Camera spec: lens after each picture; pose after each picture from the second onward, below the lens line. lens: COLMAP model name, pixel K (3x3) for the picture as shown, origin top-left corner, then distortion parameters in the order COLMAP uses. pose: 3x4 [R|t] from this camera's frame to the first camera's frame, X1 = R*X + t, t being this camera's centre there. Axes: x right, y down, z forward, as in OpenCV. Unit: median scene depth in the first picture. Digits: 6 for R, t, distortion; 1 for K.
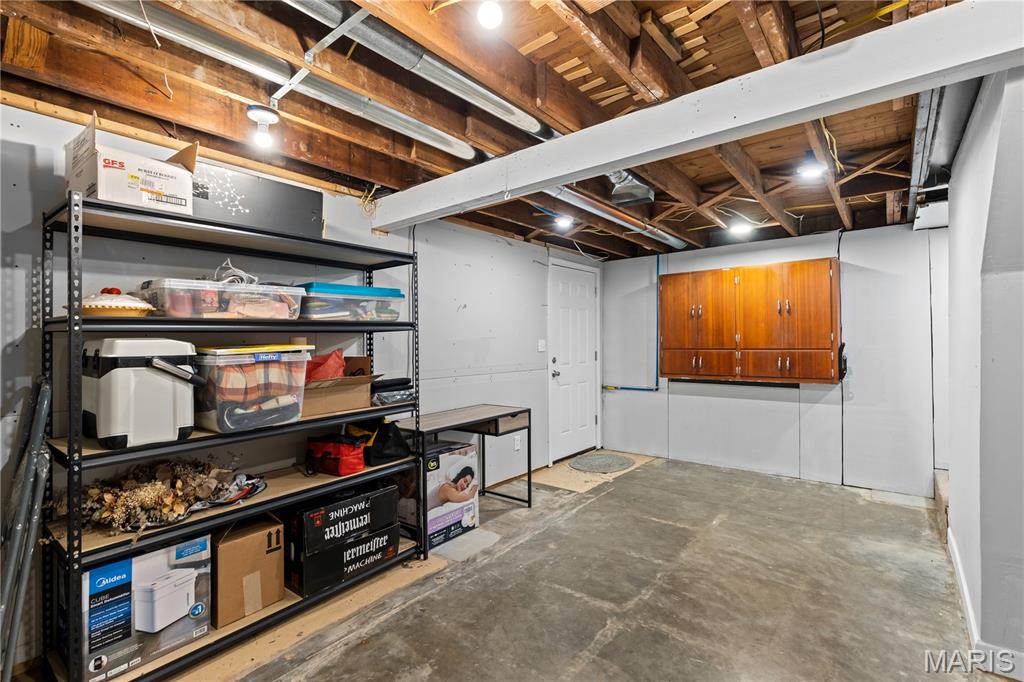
lens RADIAL K [[467.7, 0, 508.4], [0, 467.7, 342.4], [0, 0, 1]] dist [0.015160, 0.000330]
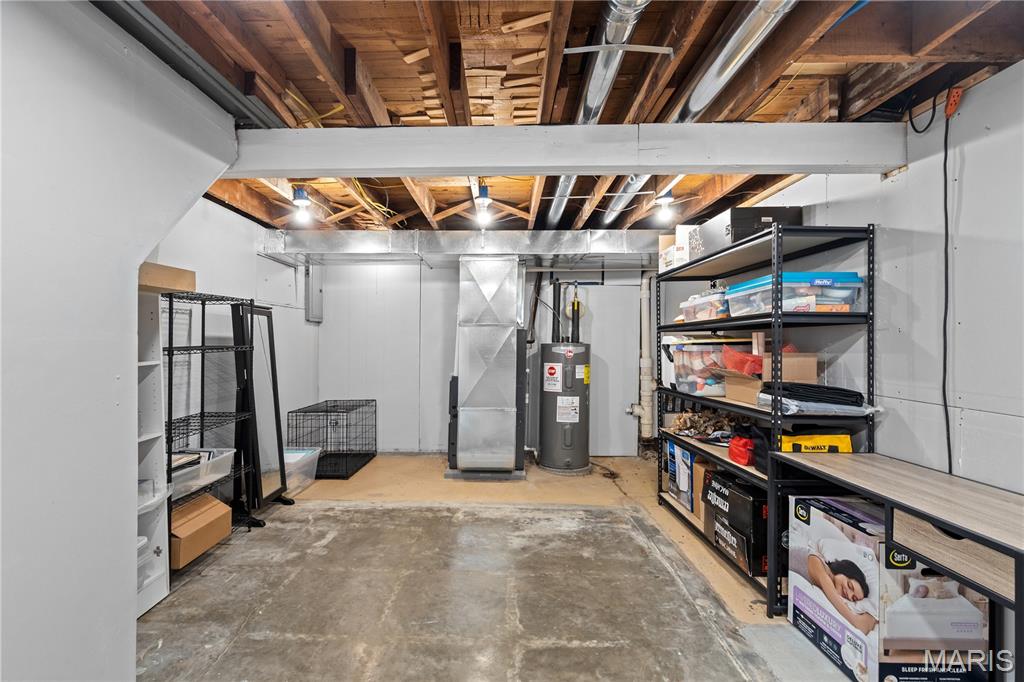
lens RADIAL K [[467.7, 0, 505.8], [0, 467.7, 337.6], [0, 0, 1]] dist [0.015160, 0.000330]
pose [[-0.764818, 0.002896, -0.644239, 0.665089], [0.000023, 0.999990, 0.004469, -0.001844], [0.644246, 0.003403, -0.764811, 1.333769]]
